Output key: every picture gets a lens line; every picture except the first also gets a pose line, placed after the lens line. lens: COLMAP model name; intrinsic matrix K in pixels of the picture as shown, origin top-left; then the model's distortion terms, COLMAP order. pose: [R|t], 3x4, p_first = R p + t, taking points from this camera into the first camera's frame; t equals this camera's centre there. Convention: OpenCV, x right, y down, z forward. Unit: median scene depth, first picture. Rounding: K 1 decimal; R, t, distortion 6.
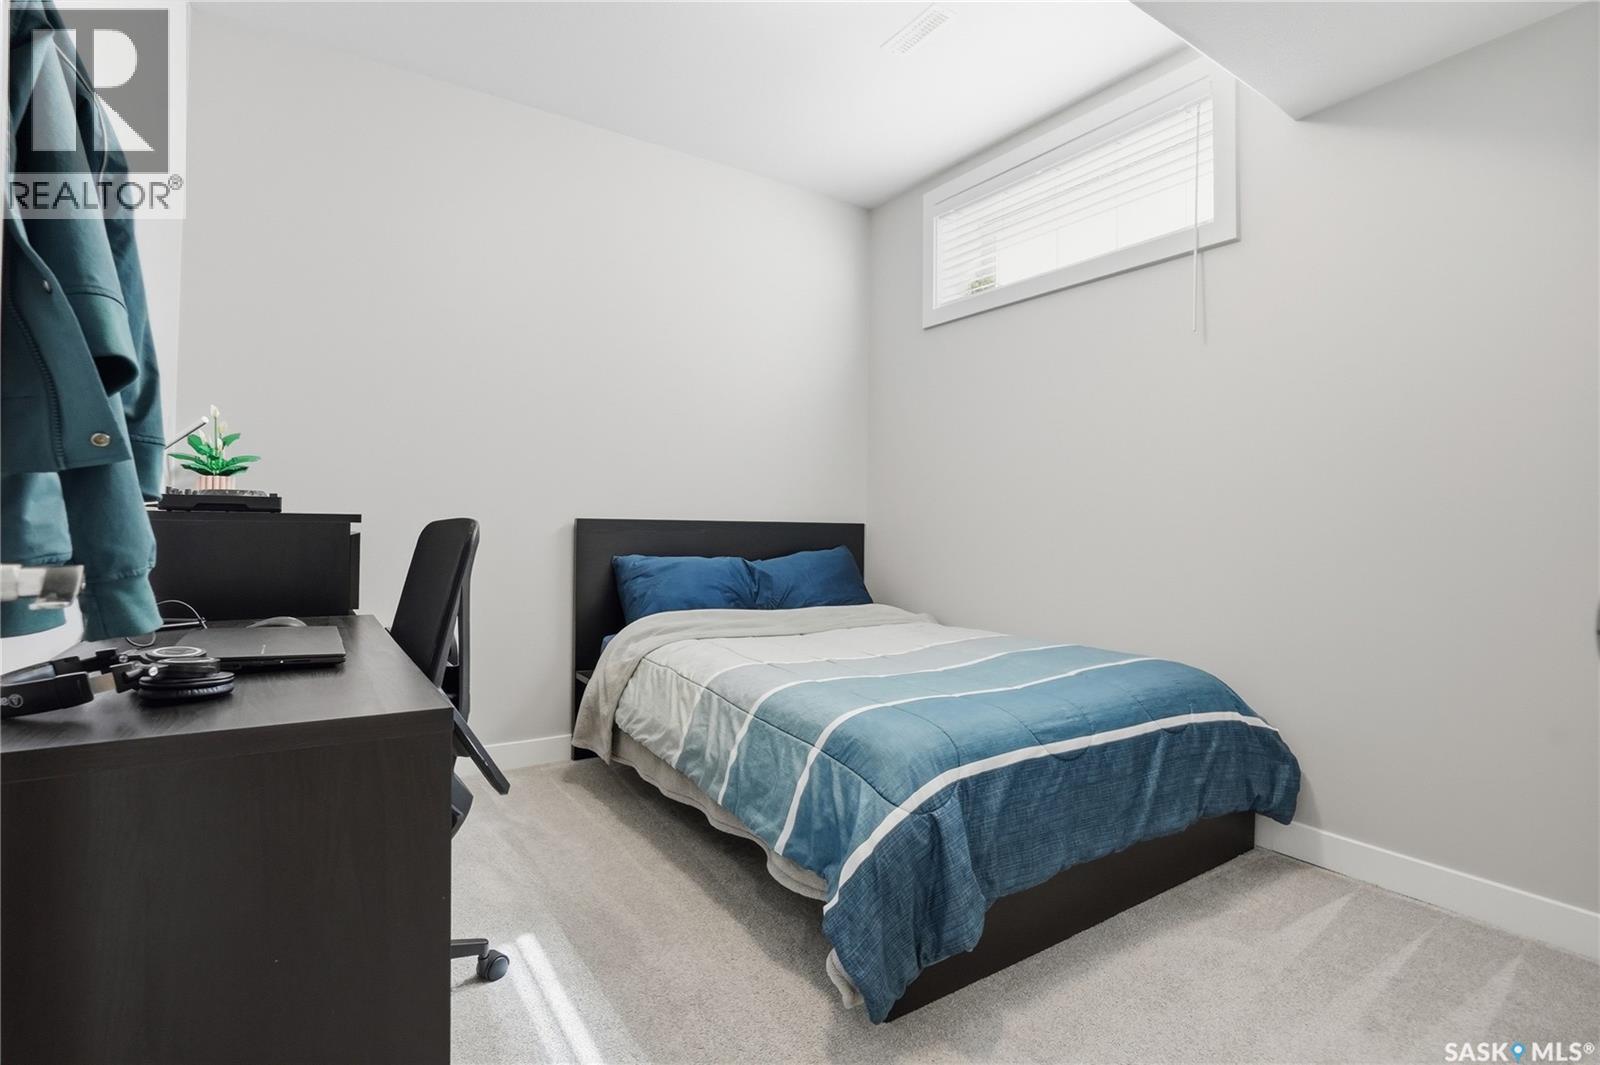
lens RADIAL K [[765.6, 0, 806.9], [0, 765.6, 530.0], [0, 0, 1]] dist [-0.044767, 0.000059]
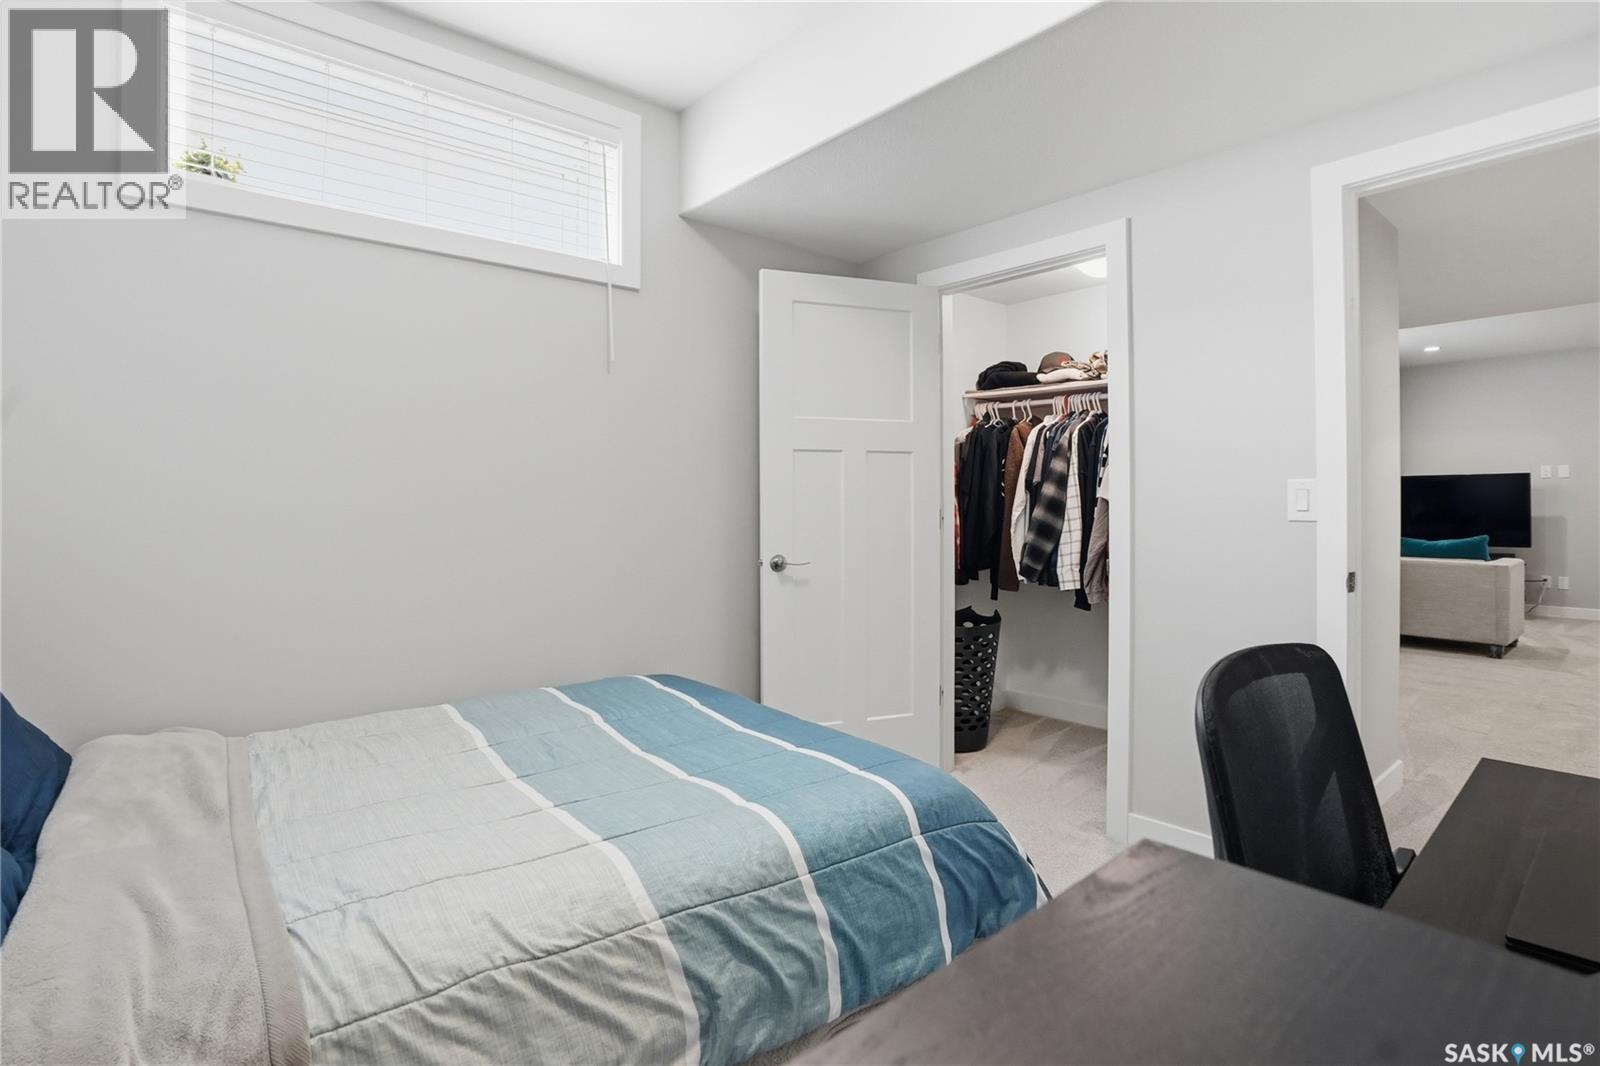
lens RADIAL K [[765.6, 0, 806.9], [0, 765.6, 530.5], [0, 0, 1]] dist [-0.044767, 0.000059]
pose [[-0.137375, -0.029741, 0.990073, -0.725215], [-0.006658, 0.999554, 0.029102, -0.082251], [-0.990497, -0.002594, -0.137512, 1.084161]]
